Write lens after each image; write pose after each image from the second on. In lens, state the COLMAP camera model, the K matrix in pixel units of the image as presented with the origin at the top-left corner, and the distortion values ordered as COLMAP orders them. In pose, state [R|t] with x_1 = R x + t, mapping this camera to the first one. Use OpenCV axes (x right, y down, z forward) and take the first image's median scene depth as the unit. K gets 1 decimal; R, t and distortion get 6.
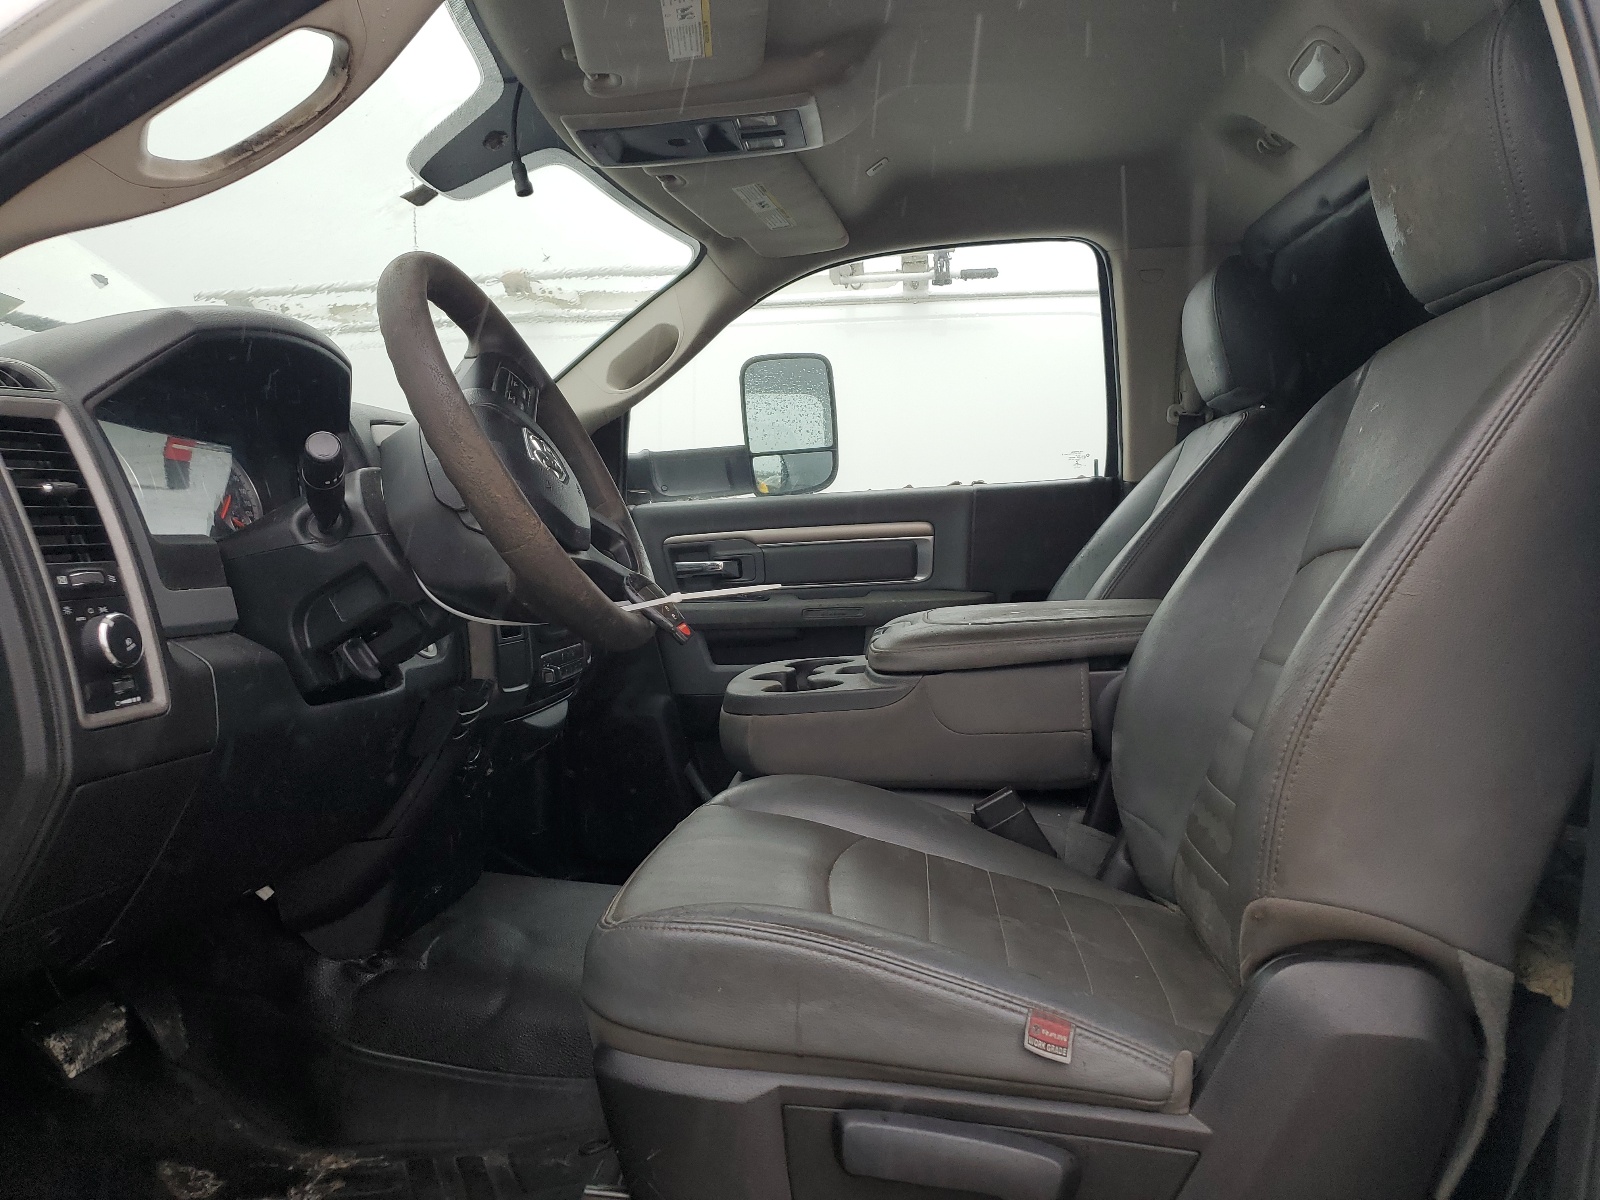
lens RADIAL K [[1198.8, 0, 800.0], [0, 1198.8, 600.0], [0, 0, 1]] dist [0.003053, 0.002032]
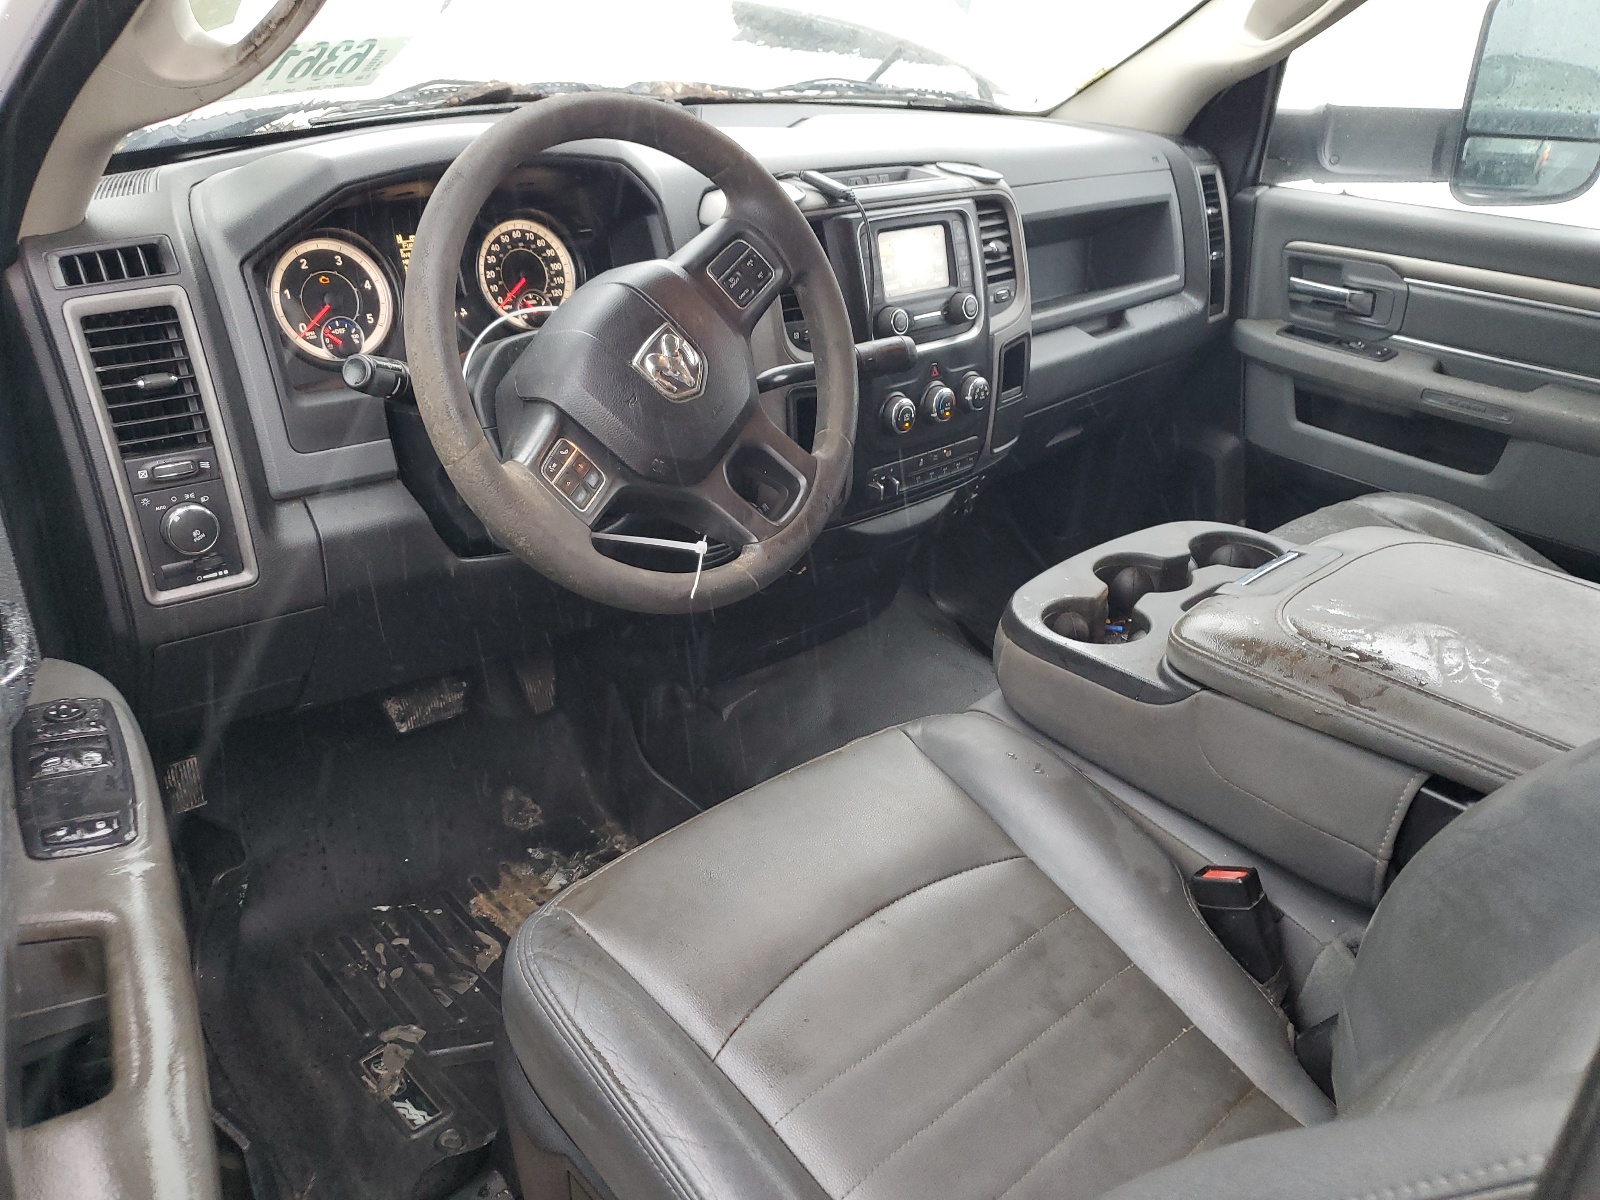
lens RADIAL K [[1220.0, 0, 798.8], [0, 1220.0, 623.2], [0, 0, 1]] dist [0.037317, -0.002971]
pose [[0.751542, 0.372675, -0.544333, 0.364206], [-0.113282, 0.885790, 0.450047, -0.326897], [0.649886, -0.276566, 0.707926, 0.358353]]
